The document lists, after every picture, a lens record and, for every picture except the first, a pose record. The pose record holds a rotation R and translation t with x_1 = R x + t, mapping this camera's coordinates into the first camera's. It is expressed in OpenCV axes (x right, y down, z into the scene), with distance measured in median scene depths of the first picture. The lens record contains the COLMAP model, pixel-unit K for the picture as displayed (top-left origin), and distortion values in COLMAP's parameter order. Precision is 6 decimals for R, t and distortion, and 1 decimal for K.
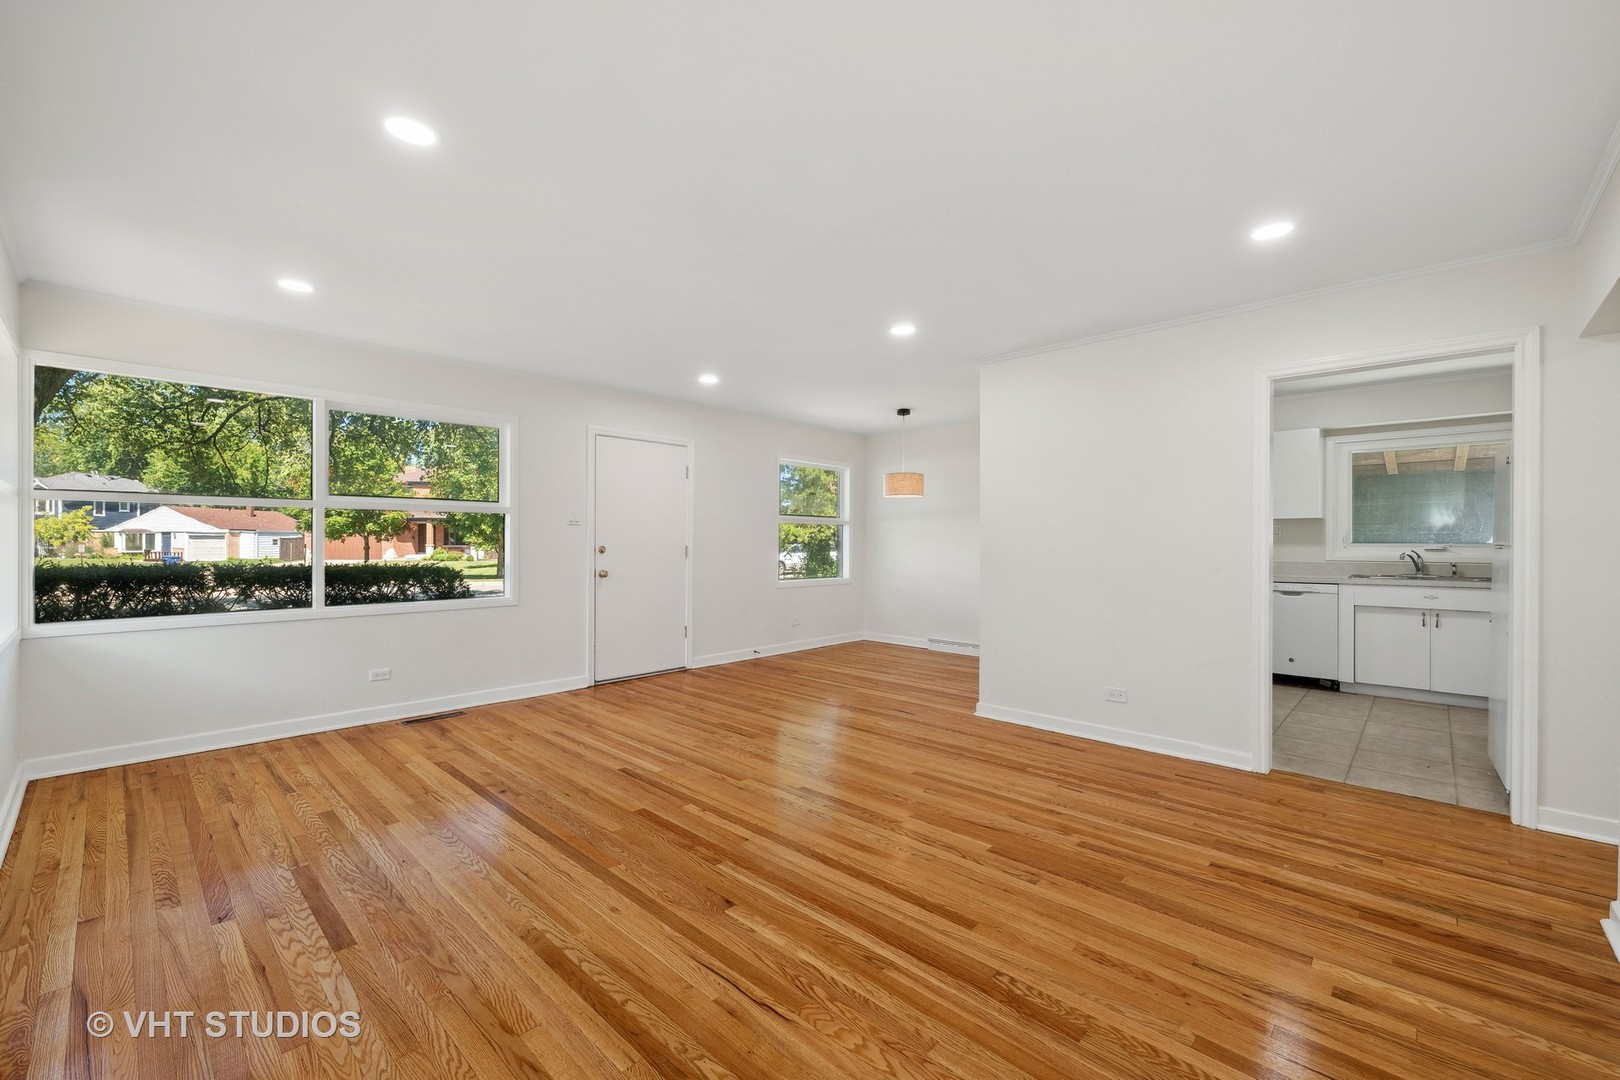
lens RADIAL K [[652.5, 0, 808.7], [0, 652.5, 541.0], [0, 0, 1]] dist [0.001289, -0.000459]
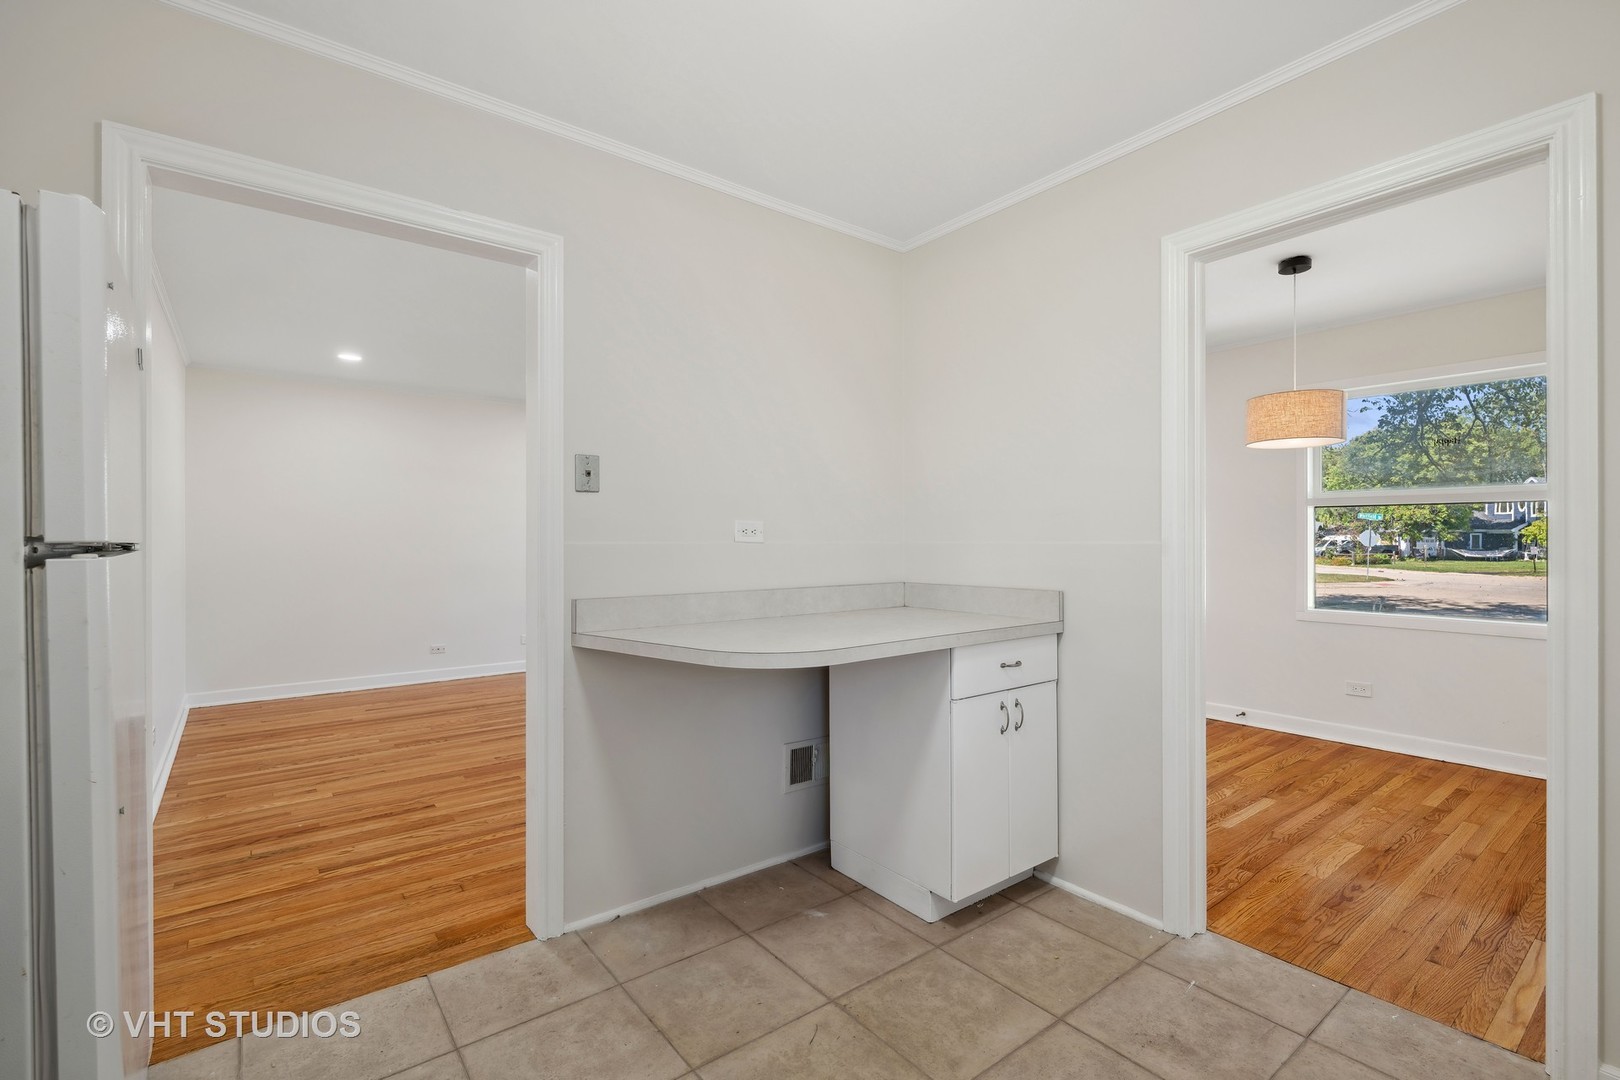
lens RADIAL K [[734.5, 0, 809.7], [0, 734.5, 545.8], [0, 0, 1]] dist [0.002107, 0.000261]
pose [[-0.154282, -0.003259, -0.988022, 1.892285], [0.000483, 0.999994, -0.003374, 0.020980], [0.988027, -0.000998, -0.154279, 1.936695]]
